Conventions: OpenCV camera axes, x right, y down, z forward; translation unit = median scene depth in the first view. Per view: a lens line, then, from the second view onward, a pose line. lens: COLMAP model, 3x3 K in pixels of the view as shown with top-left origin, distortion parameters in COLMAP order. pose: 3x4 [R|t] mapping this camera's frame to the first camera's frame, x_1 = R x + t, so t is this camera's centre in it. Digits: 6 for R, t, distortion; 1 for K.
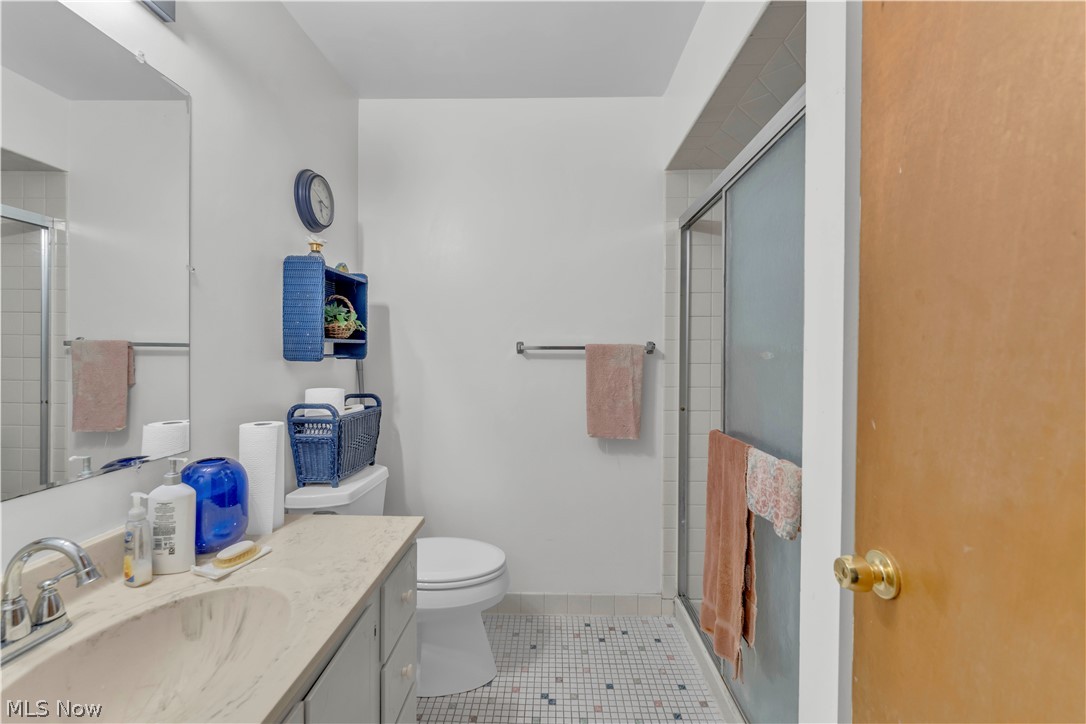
lens RADIAL K [[440.8, 0, 528.1], [0, 440.8, 351.8], [0, 0, 1]] dist [-0.001092, -0.000066]
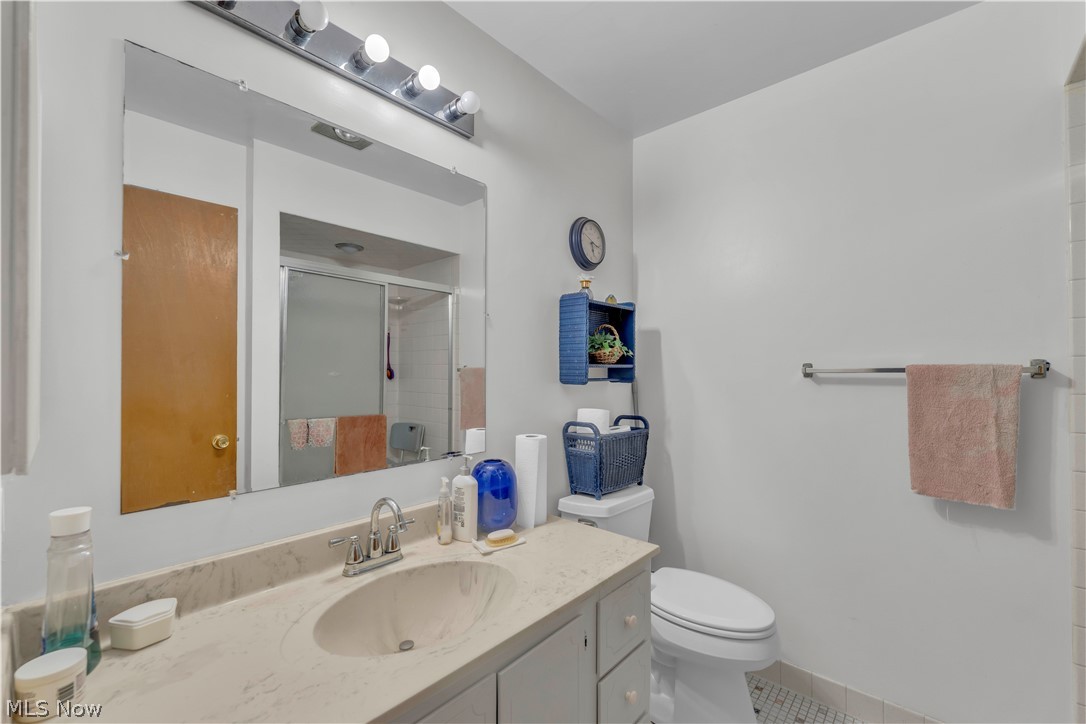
lens RADIAL K [[436.0, 0, 541.2], [0, 436.0, 364.0], [0, 0, 1]] dist [-0.000521, 0.000115]
pose [[0.773730, -0.018048, -0.633258, 0.144981], [0.003986, 0.999713, -0.023623, -0.005436], [0.633503, 0.015754, 0.773580, 0.065100]]
